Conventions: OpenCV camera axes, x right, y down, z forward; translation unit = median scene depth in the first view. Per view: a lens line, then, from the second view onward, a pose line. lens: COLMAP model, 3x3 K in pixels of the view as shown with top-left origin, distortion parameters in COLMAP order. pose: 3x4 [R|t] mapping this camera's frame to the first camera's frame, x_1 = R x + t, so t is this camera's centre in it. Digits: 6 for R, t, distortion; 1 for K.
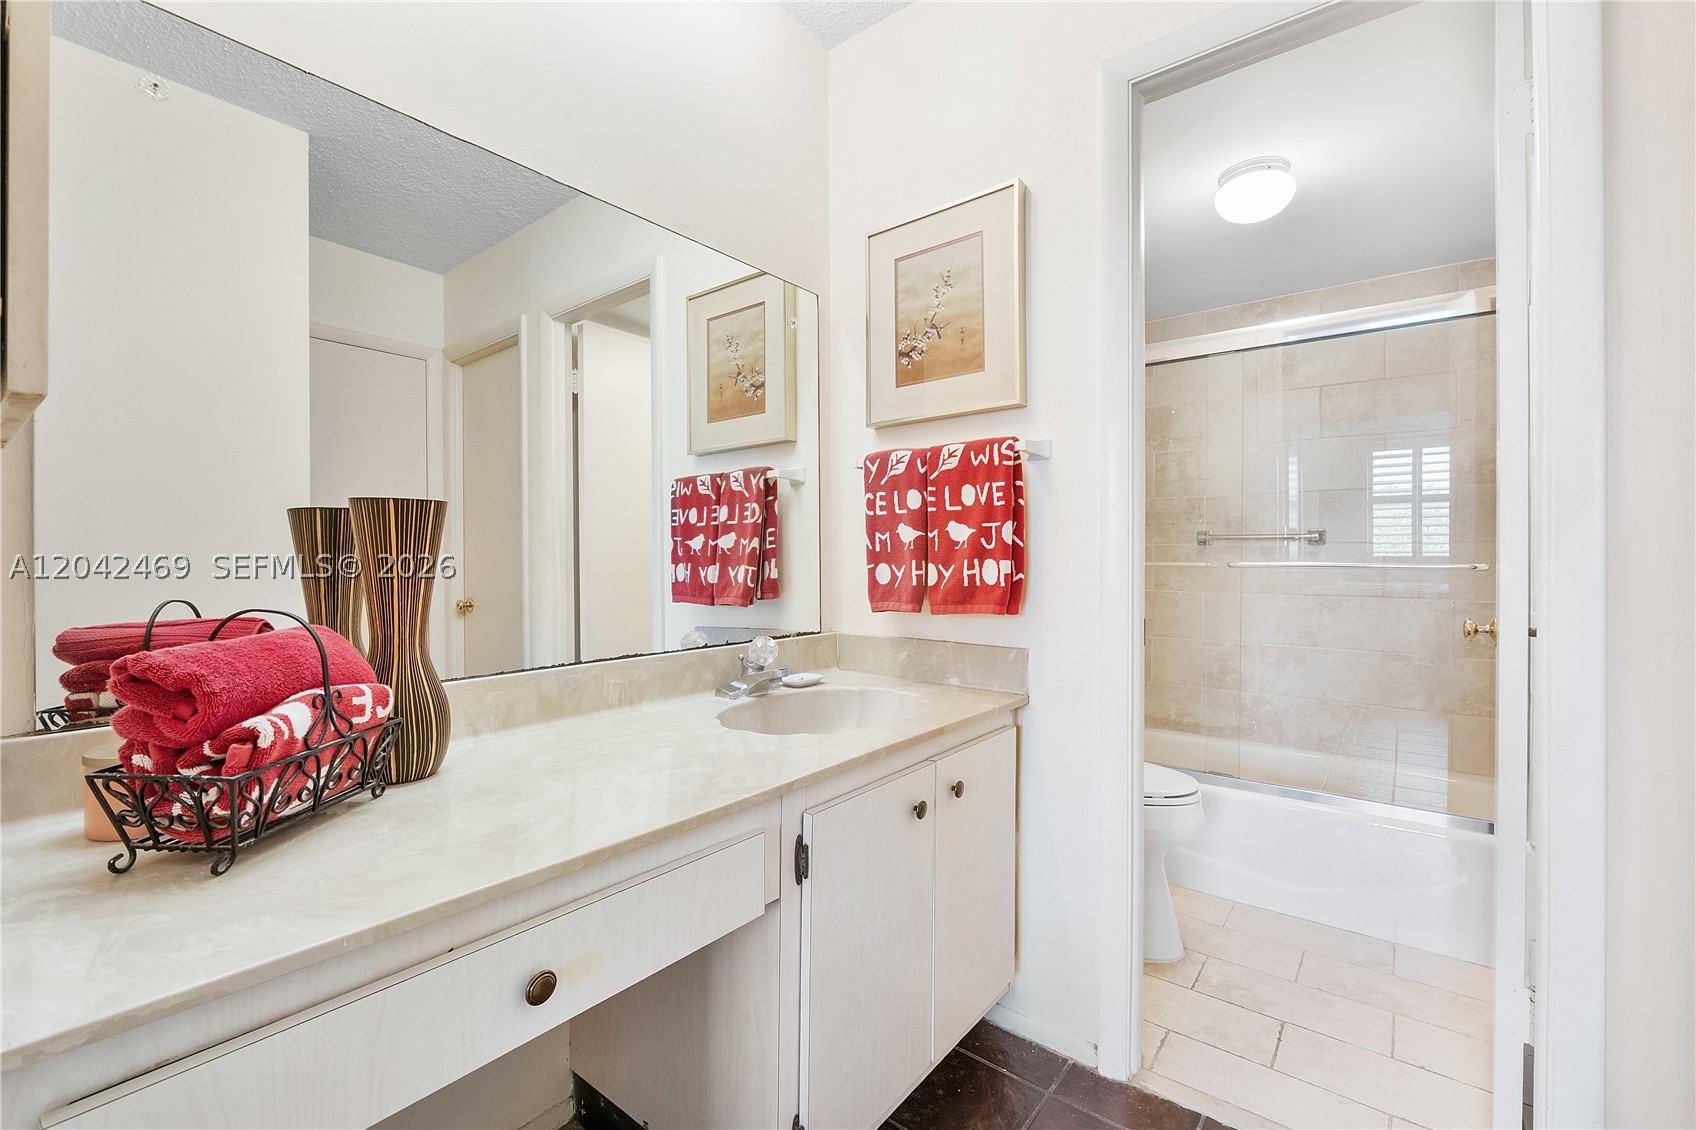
lens RADIAL K [[725.0, 0, 845.0], [0, 725.0, 560.2], [0, 0, 1]] dist [0.009895, -0.000655]
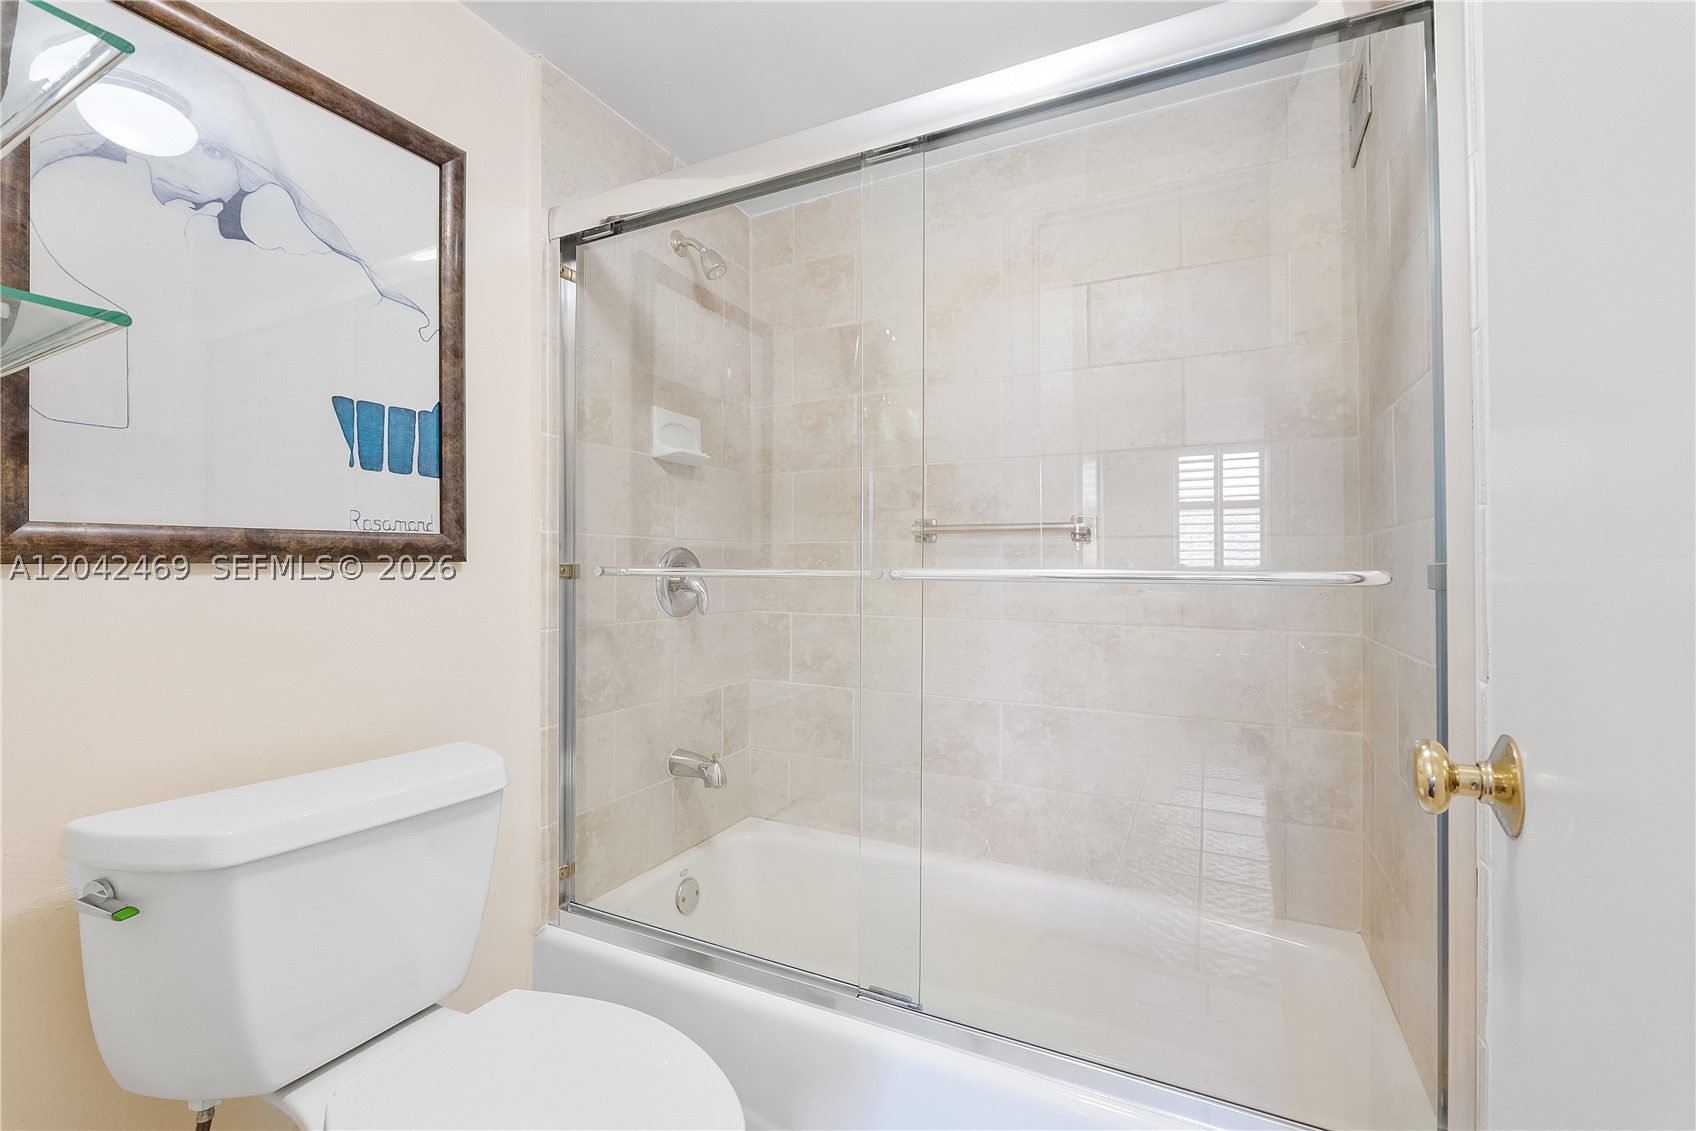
lens RADIAL K [[725.0, 0, 846.6], [0, 725.0, 571.1], [0, 0, 1]] dist [0.009895, -0.000655]
pose [[0.981033, -0.002198, 0.193826, 0.282208], [0.001666, 0.999994, 0.002909, 0.001761], [-0.193832, -0.002531, 0.981032, 0.373283]]
